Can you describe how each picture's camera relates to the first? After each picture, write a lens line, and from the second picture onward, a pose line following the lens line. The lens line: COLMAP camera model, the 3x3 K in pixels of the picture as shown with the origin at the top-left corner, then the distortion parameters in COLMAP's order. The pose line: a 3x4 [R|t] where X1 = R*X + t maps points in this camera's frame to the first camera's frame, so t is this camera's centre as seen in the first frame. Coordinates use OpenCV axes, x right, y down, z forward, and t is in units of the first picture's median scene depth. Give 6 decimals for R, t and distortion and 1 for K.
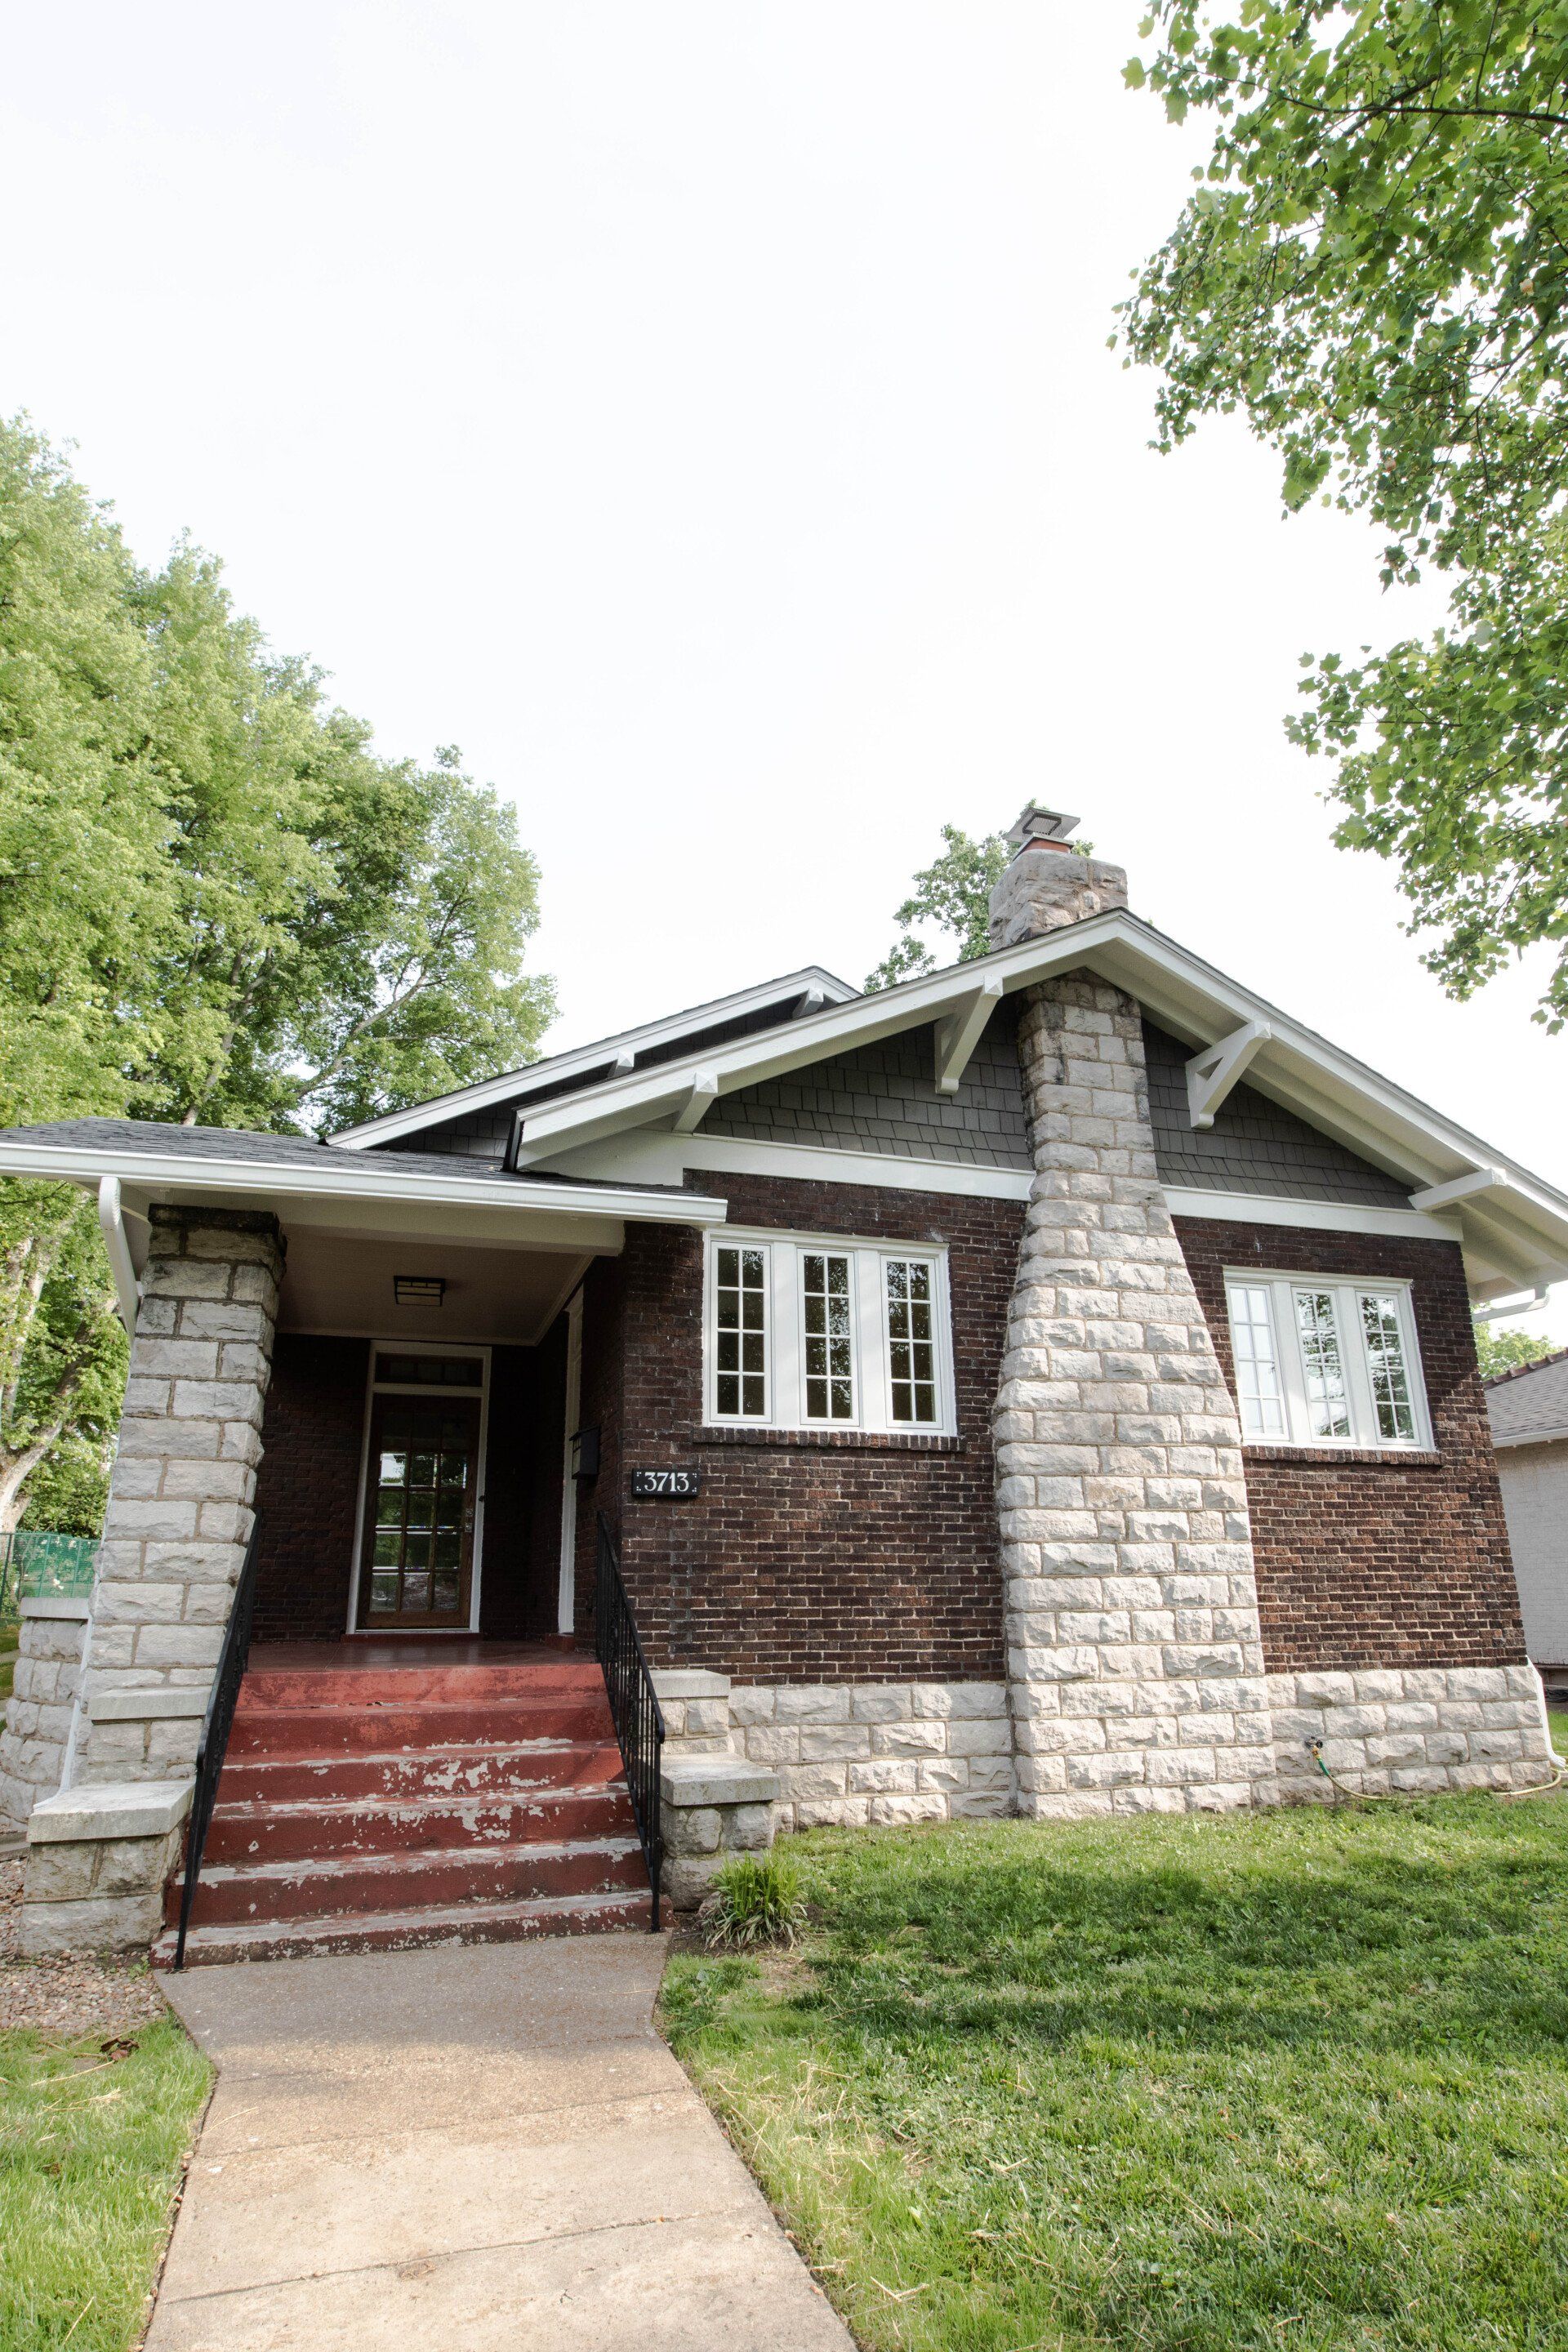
lens RADIAL K [[1310.0, 0, 737.4], [0, 1310.0, 1245.2], [0, 0, 1]] dist [-0.006597, -0.001547]
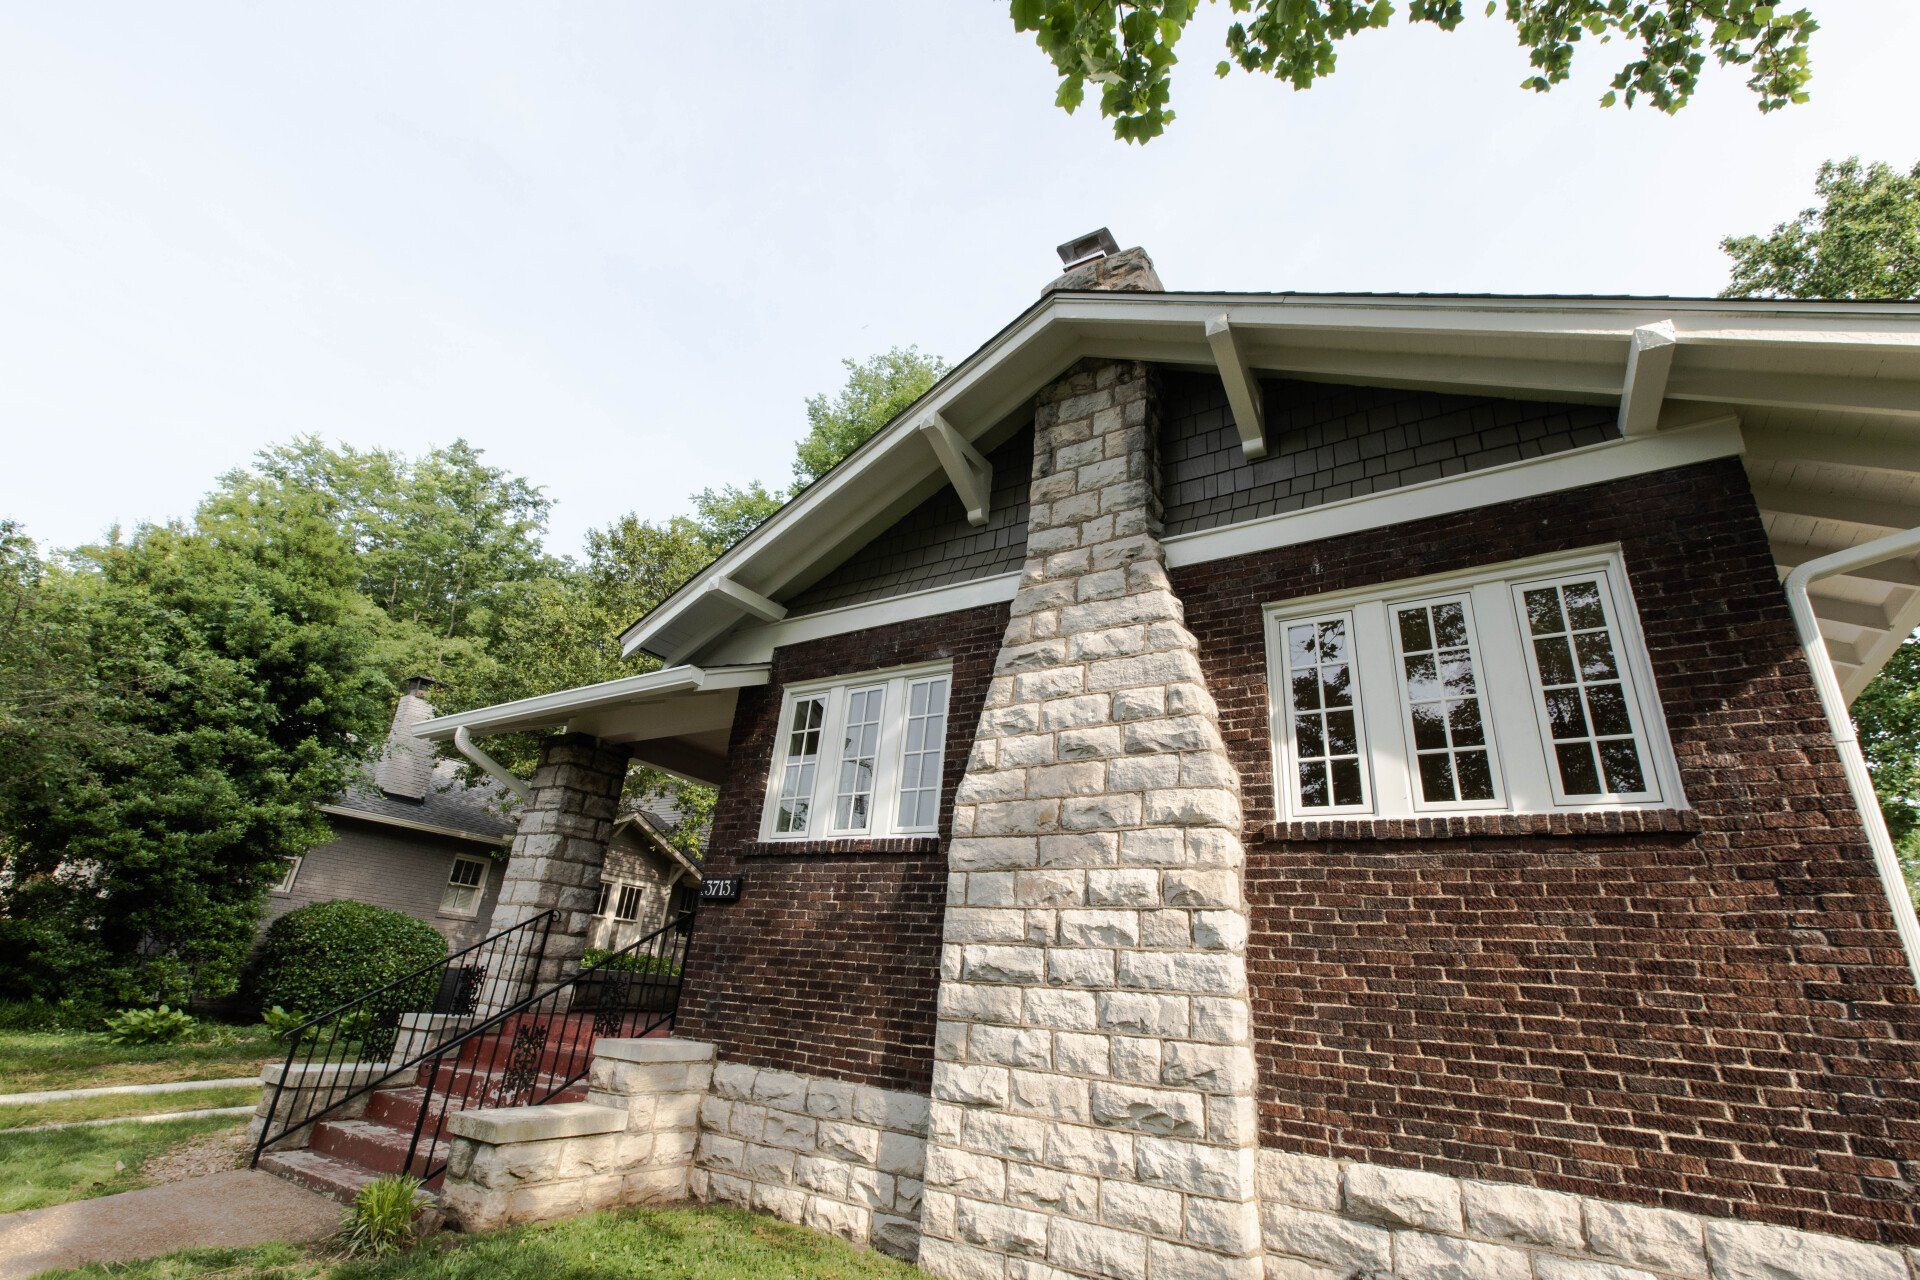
lens RADIAL K [[865.5, 0, 958.9], [0, 865.5, 634.7], [0, 0, 1]] dist [0.000515, -0.000536]
pose [[0.634887, -0.248817, -0.731443, 0.720108], [0.126592, 0.967430, -0.219212, 0.144319], [0.762163, 0.046580, 0.645707, 0.571039]]
